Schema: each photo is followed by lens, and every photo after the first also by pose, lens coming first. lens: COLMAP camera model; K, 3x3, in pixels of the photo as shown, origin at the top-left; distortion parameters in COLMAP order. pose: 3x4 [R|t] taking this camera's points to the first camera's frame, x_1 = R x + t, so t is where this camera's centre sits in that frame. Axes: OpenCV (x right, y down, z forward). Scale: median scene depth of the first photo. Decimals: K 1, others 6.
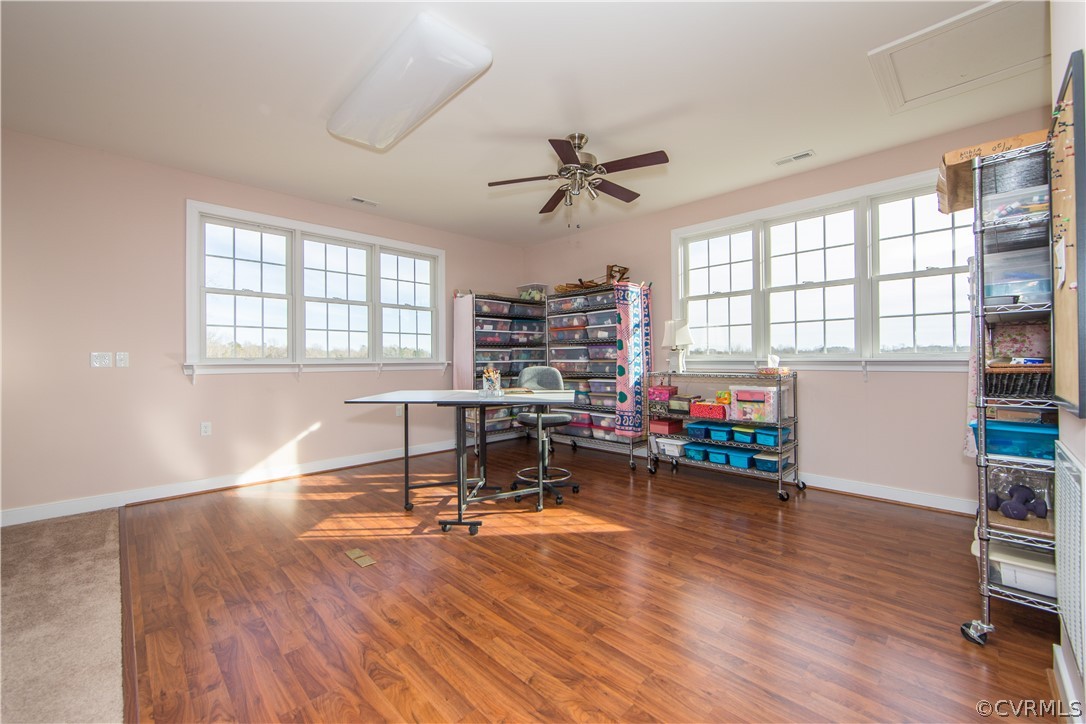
lens RADIAL K [[427.9, 0, 539.8], [0, 427.9, 360.7], [0, 0, 1]] dist [-0.012234, 0.001065]
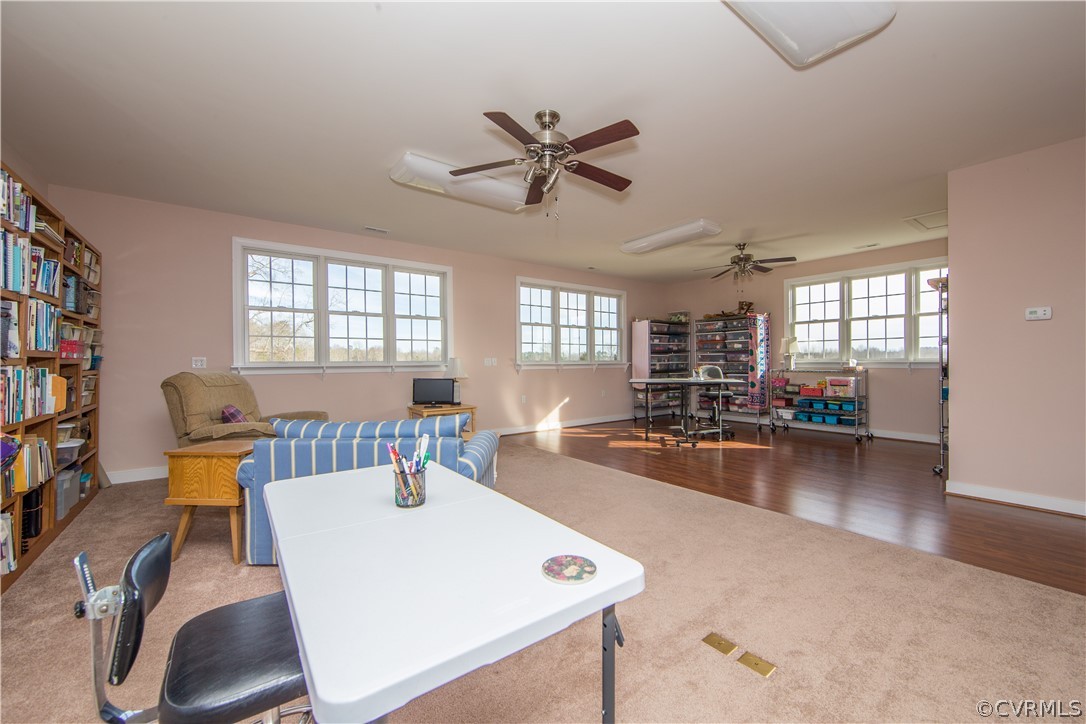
lens RADIAL K [[427.9, 0, 545.5], [0, 427.9, 365.8], [0, 0, 1]] dist [-0.012234, 0.001065]
pose [[0.992274, 0.001871, -0.124049, -0.389131], [-0.000685, 0.999954, 0.009606, -0.001735], [0.124062, -0.009447, 0.992230, -0.708827]]
